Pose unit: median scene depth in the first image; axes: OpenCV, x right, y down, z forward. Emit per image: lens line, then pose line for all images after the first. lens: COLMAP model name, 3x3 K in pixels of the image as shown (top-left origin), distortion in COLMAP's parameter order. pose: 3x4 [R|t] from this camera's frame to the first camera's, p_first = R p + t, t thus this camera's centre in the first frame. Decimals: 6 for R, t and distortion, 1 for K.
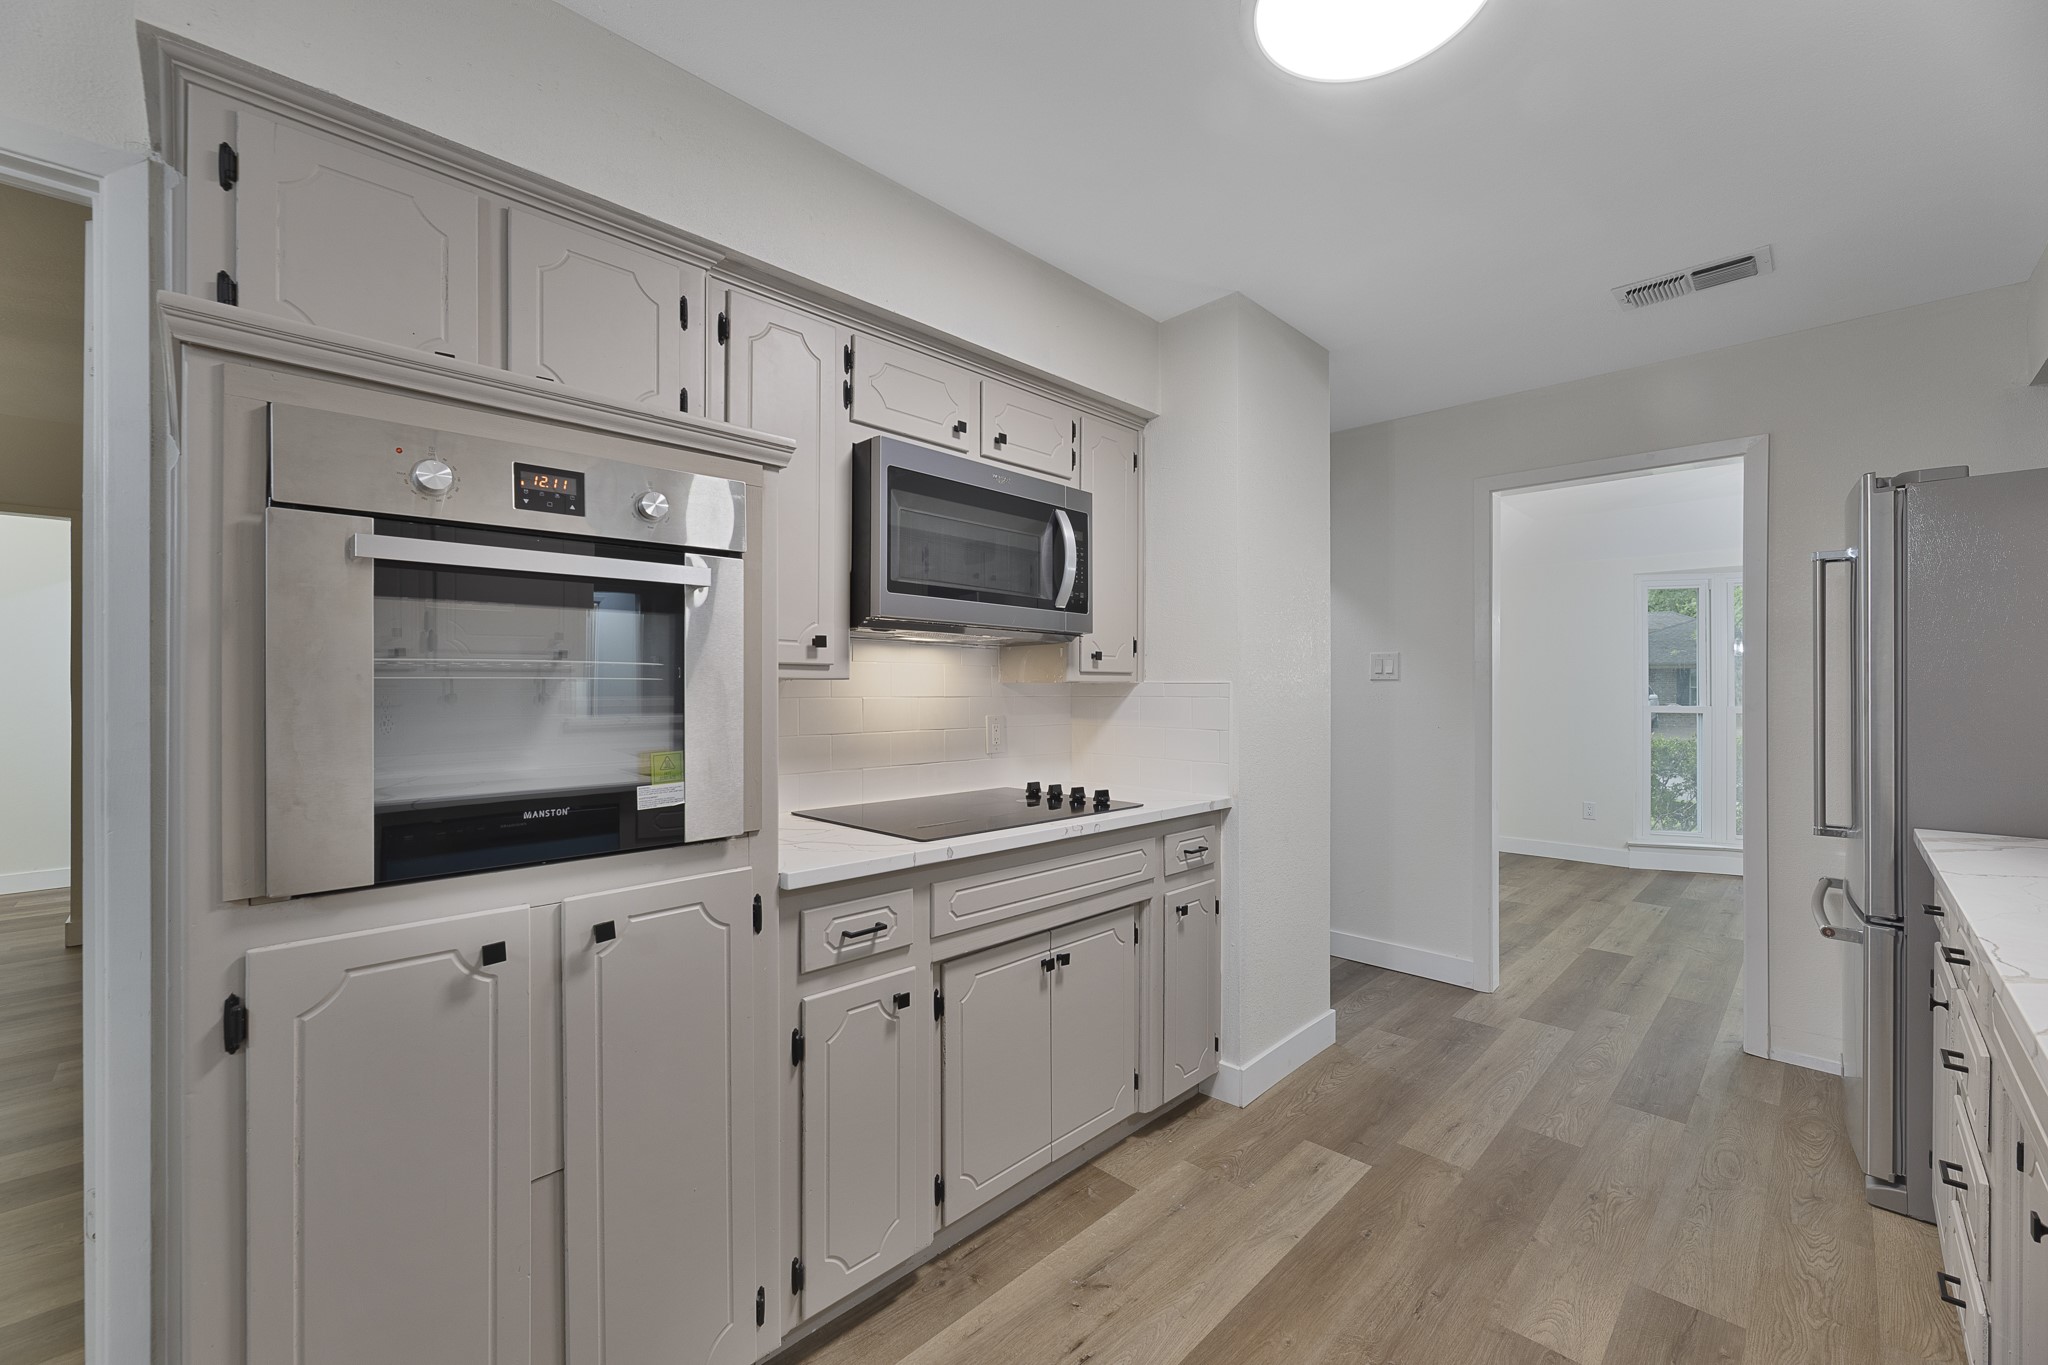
lens RADIAL K [[824.9, 0, 1023.4], [0, 824.9, 680.4], [0, 0, 1]] dist [-0.004309, 0.000093]
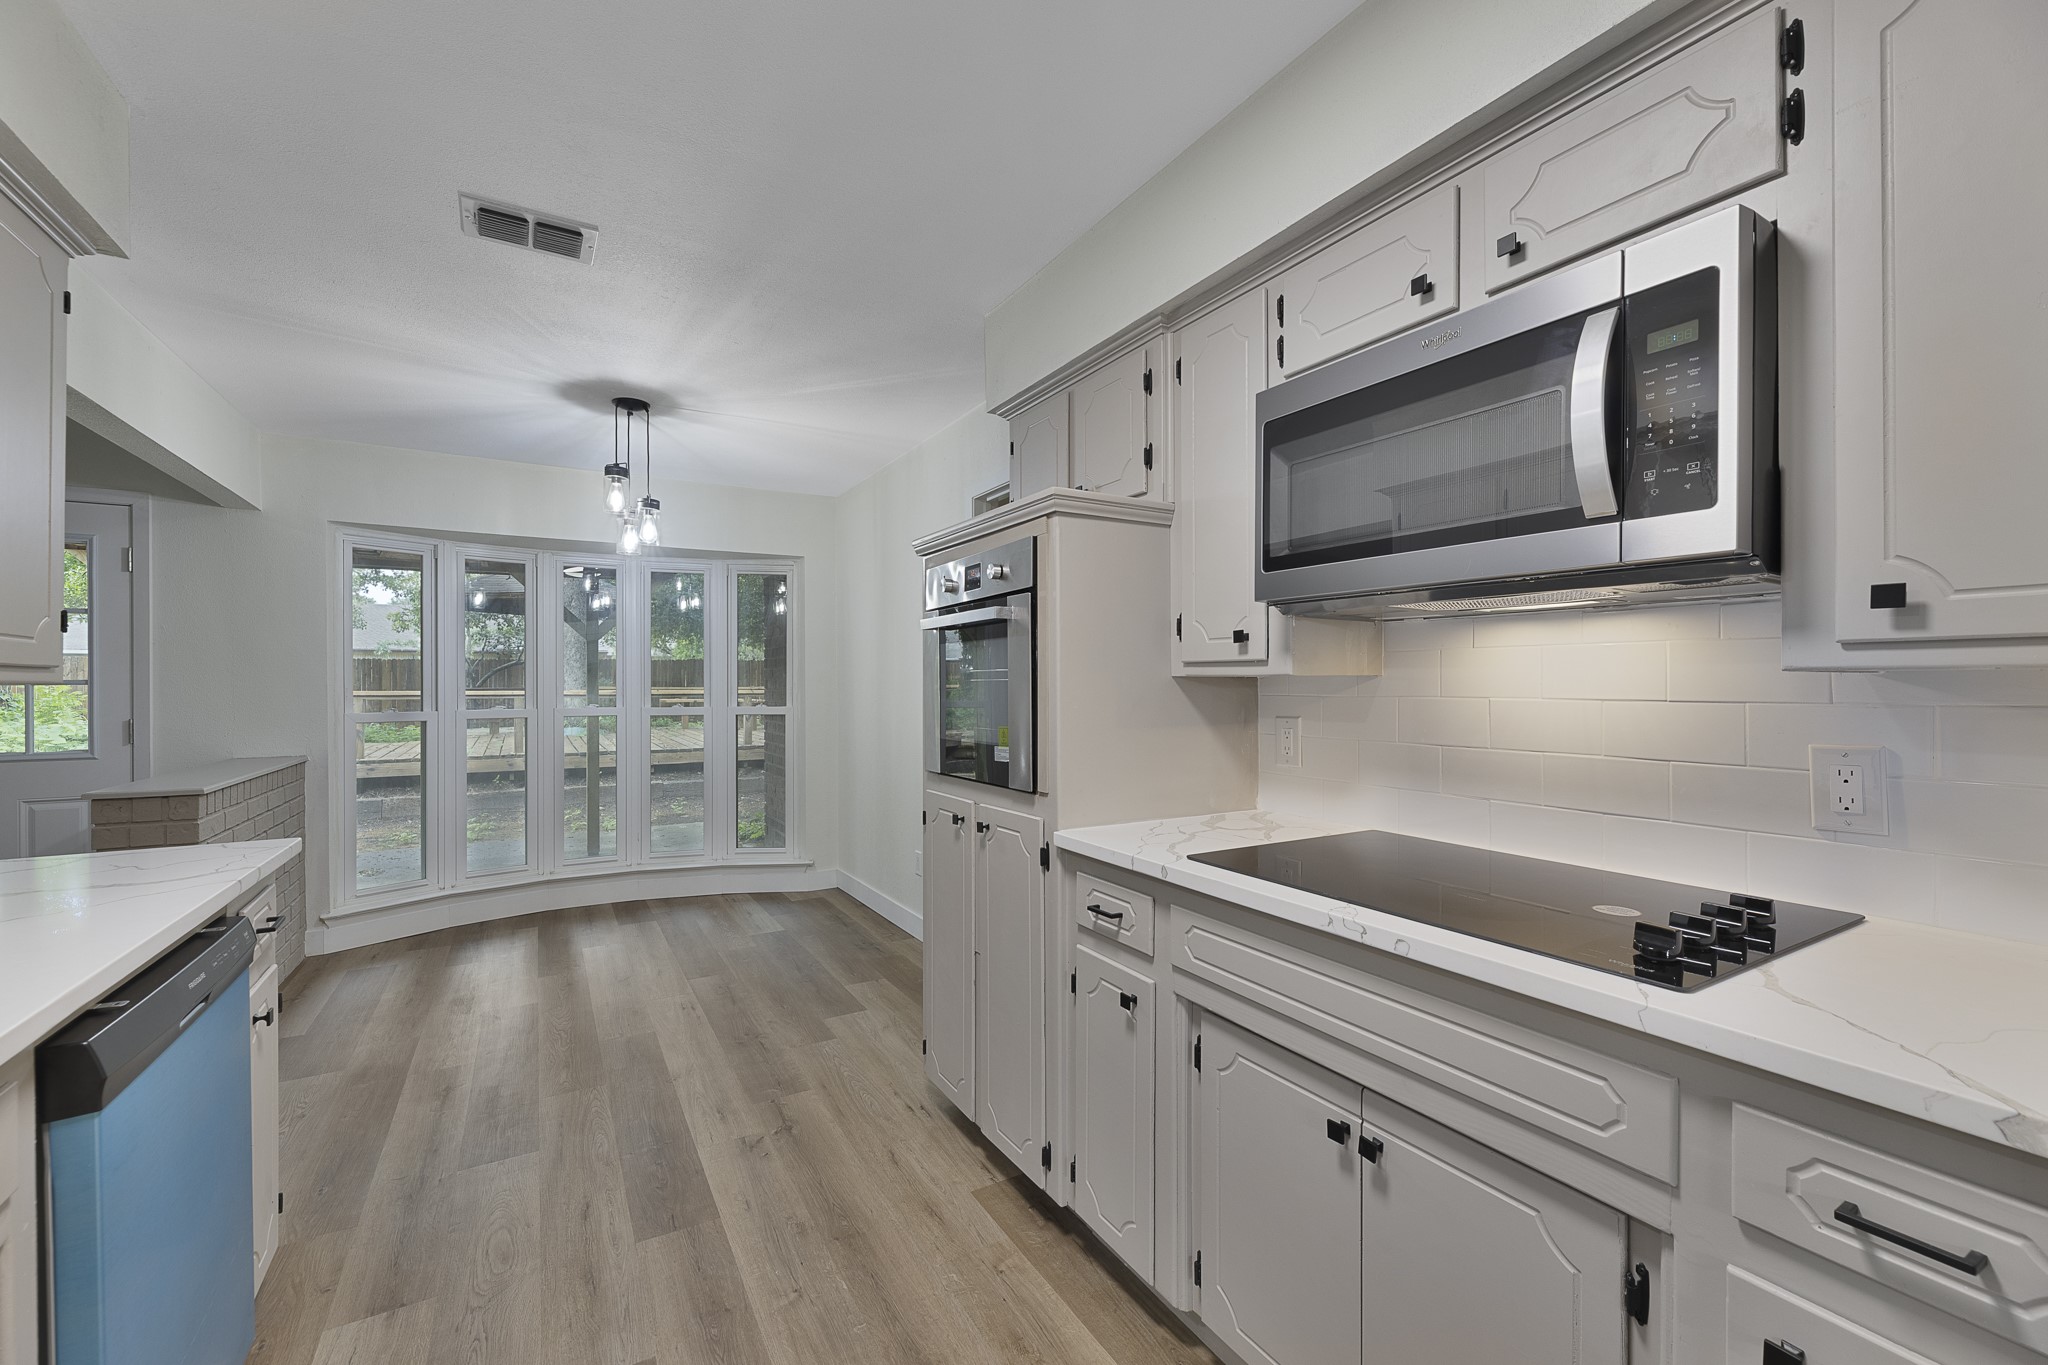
lens RADIAL K [[824.9, 0, 1010.5], [0, 824.9, 685.5], [0, 0, 1]] dist [-0.004309, 0.000093]
pose [[-0.267486, -0.003176, -0.963557, 0.802247], [0.007456, 0.999958, -0.005365, 0.013648], [0.963533, -0.008619, -0.267451, 1.078903]]
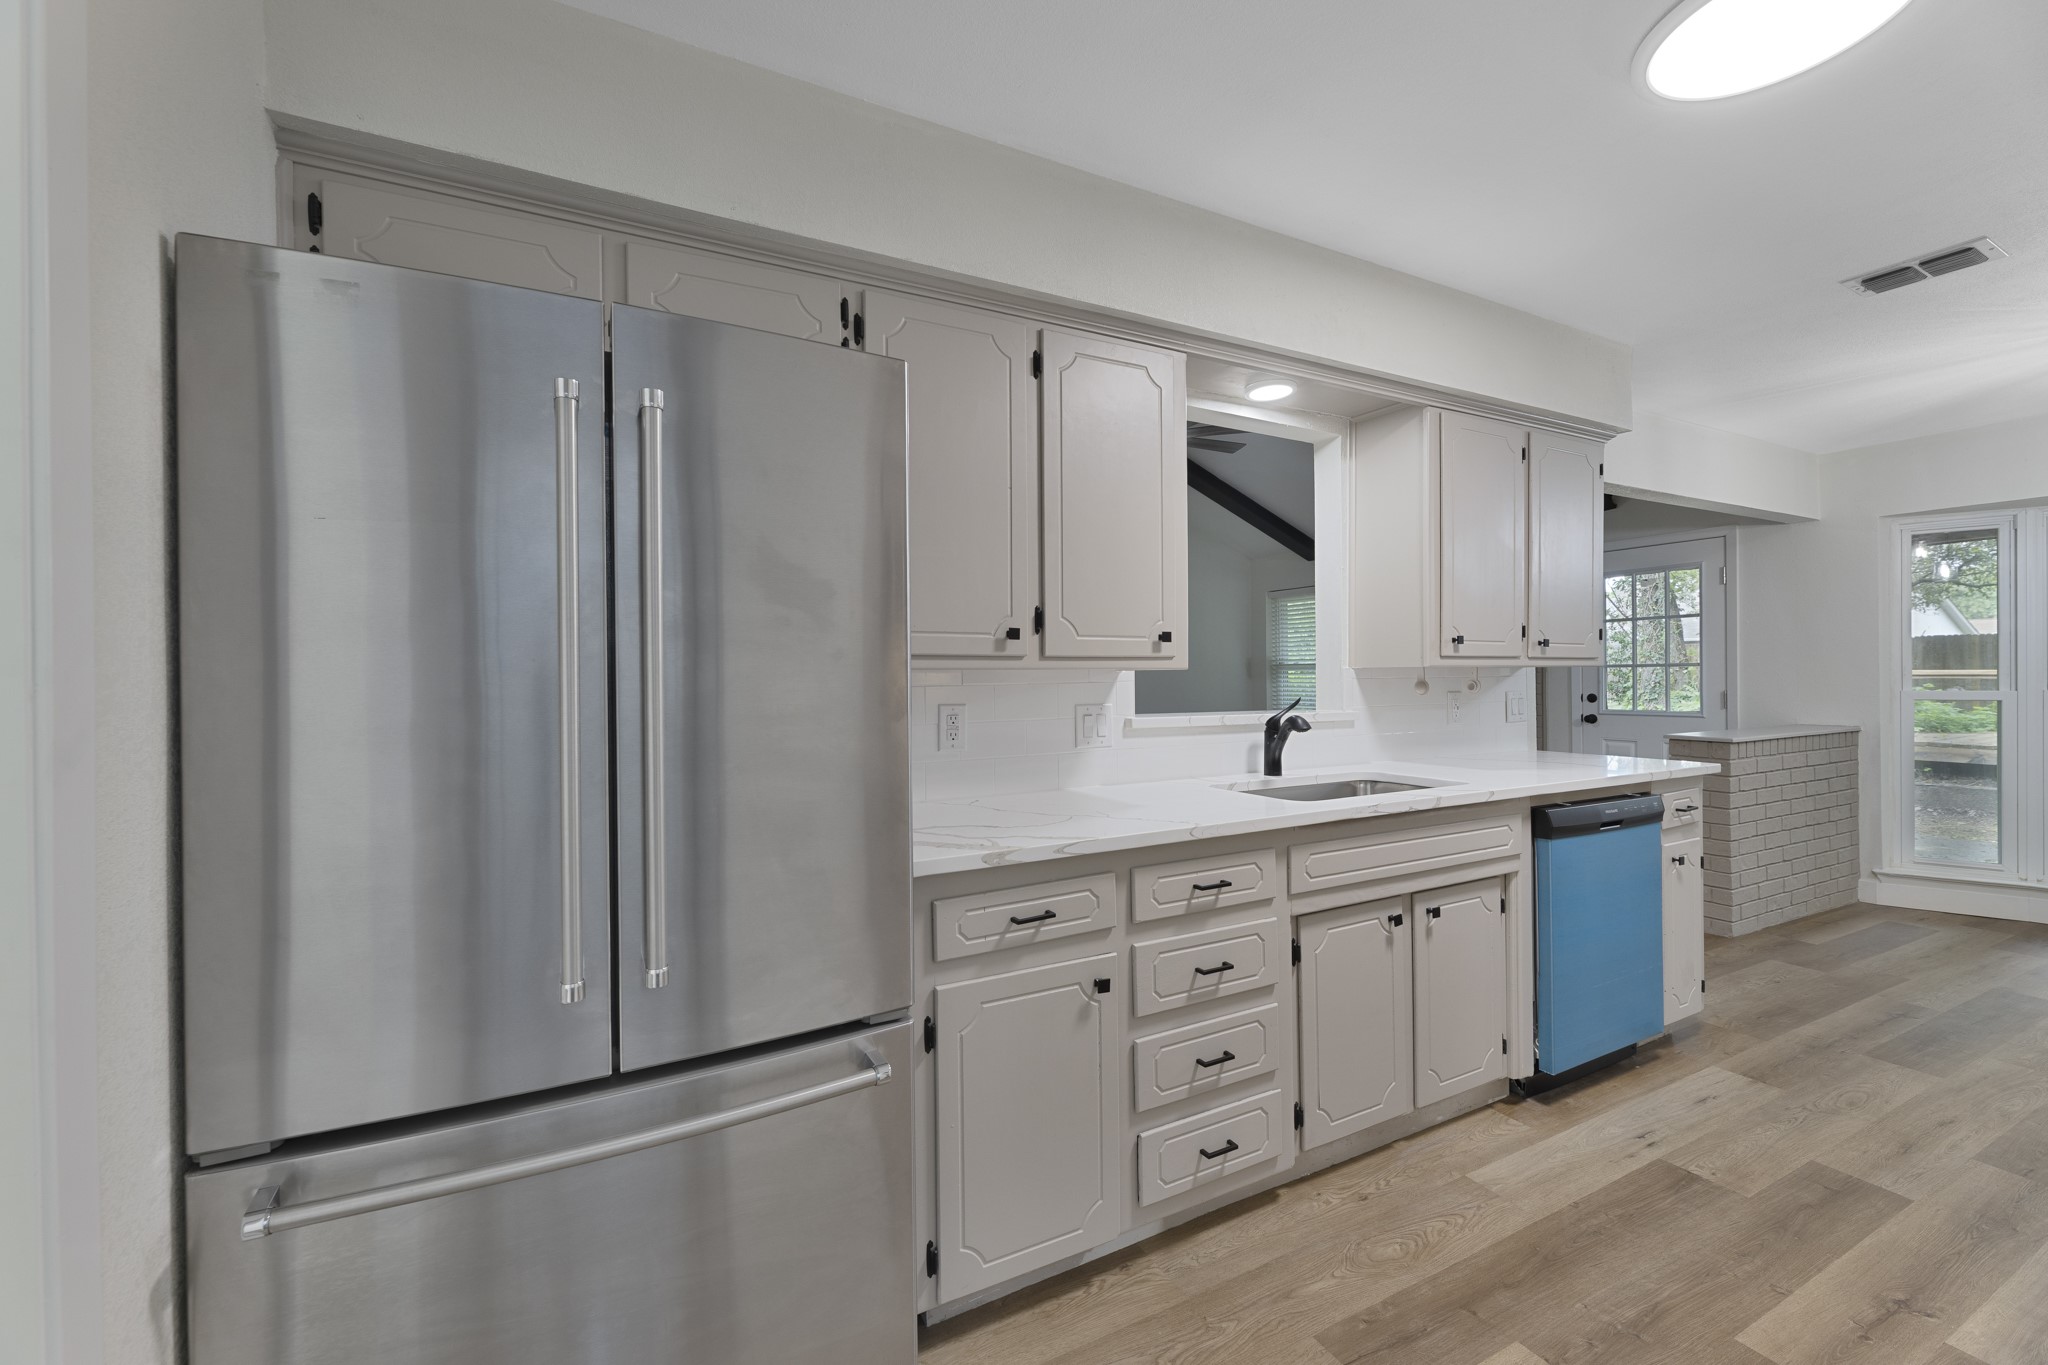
lens RADIAL K [[824.9, 0, 1018.2], [0, 824.9, 671.0], [0, 0, 1]] dist [-0.004309, 0.000093]
pose [[-0.949727, 0.005633, 0.313030, 0.847226], [0.003157, 0.999960, -0.008416, 0.019266], [-0.313064, -0.007004, -0.949706, 1.892913]]
